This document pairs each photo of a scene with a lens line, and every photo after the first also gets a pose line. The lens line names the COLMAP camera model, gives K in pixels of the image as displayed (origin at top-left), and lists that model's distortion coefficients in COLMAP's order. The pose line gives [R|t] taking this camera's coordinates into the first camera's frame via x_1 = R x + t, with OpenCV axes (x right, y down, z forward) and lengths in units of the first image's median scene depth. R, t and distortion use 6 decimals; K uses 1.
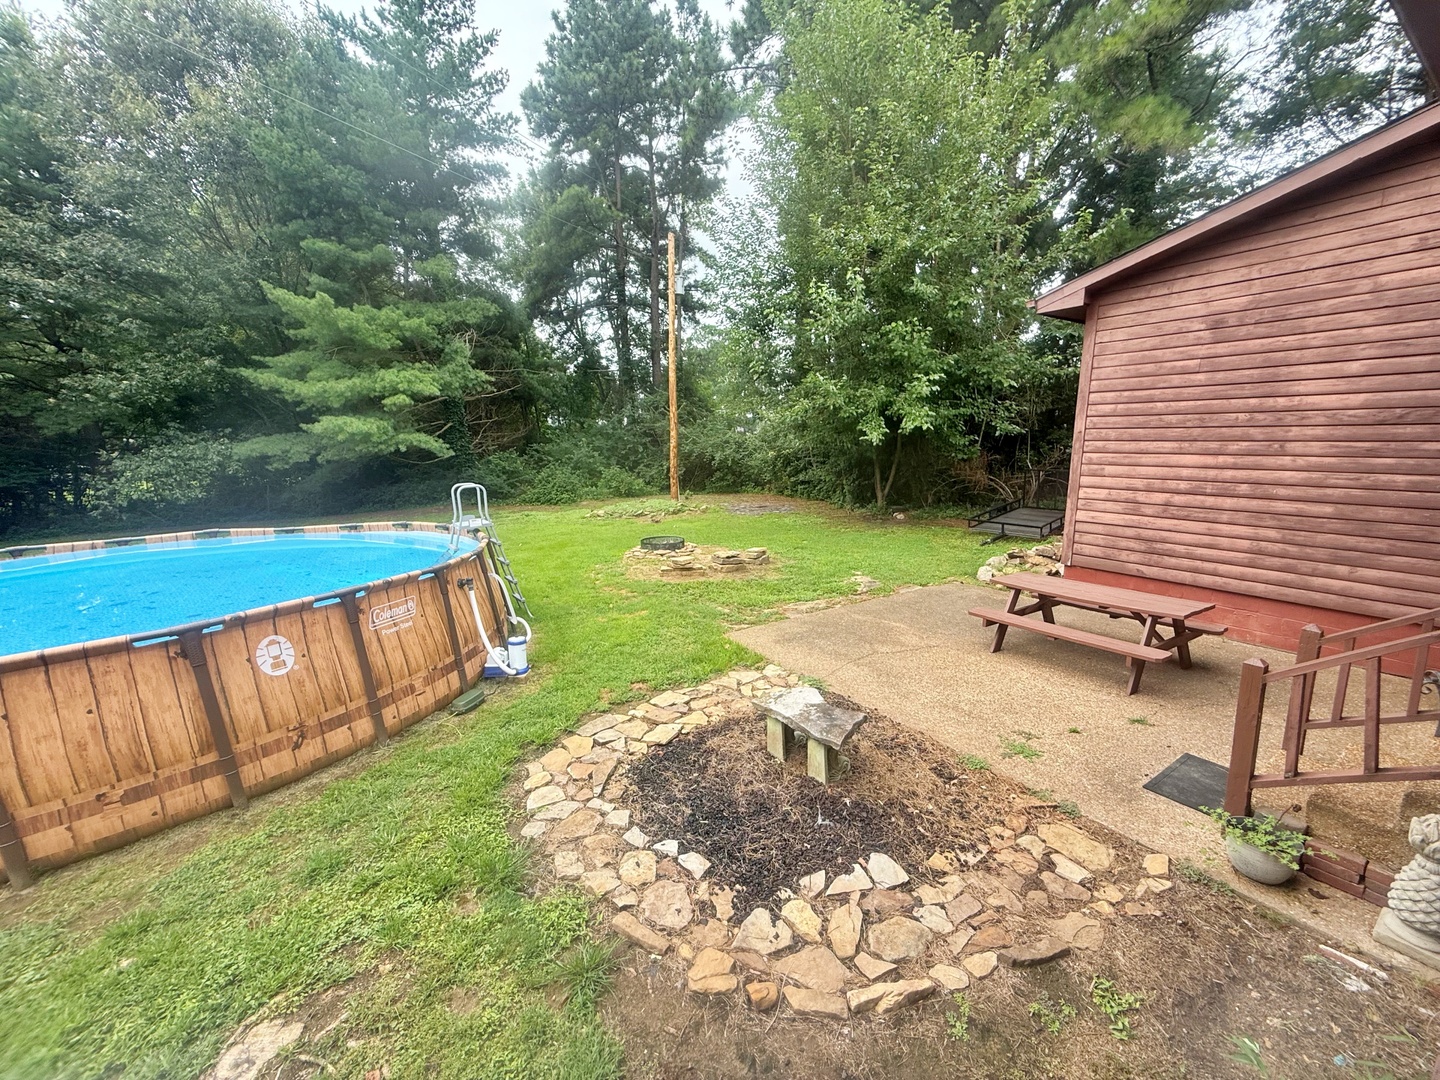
lens RADIAL K [[560.7, 0, 720.0], [0, 560.7, 540.0], [0, 0, 1]] dist [0.000225, -0.000166]
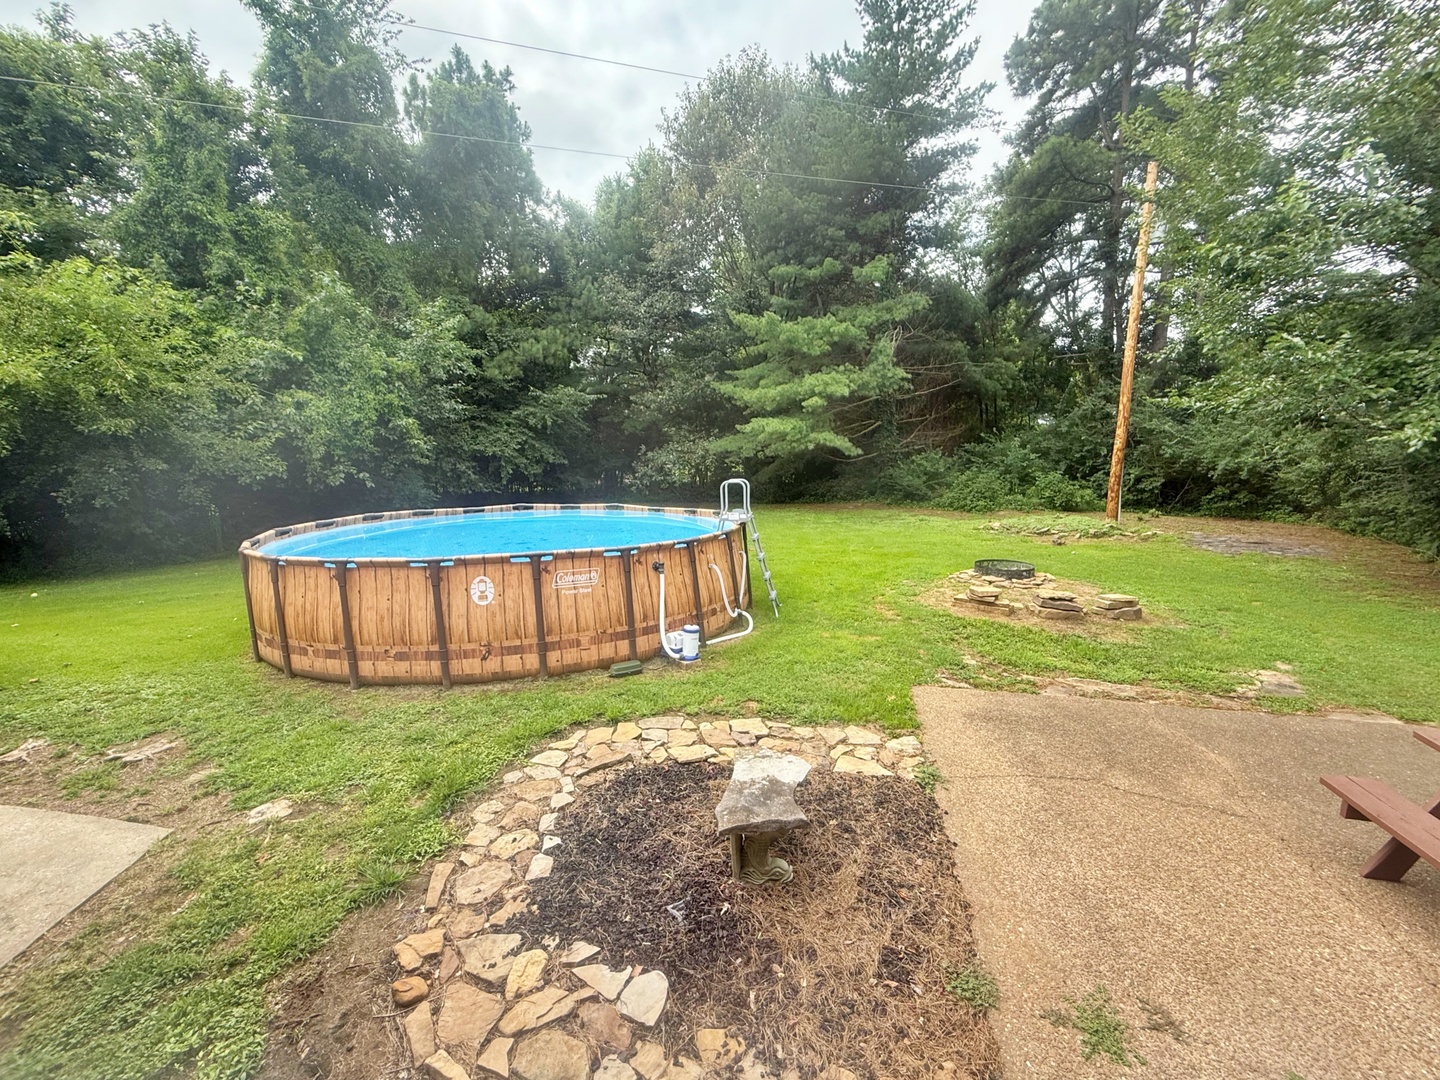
lens RADIAL K [[597.1, 0, 720.0], [0, 597.1, 540.0], [0, 0, 1]] dist [0.001075, -0.000063]
pose [[0.703784, 0.123179, -0.699653, 0.511473], [-0.129806, 0.990570, 0.043824, -0.048564], [0.698454, 0.059976, 0.713137, 0.265396]]
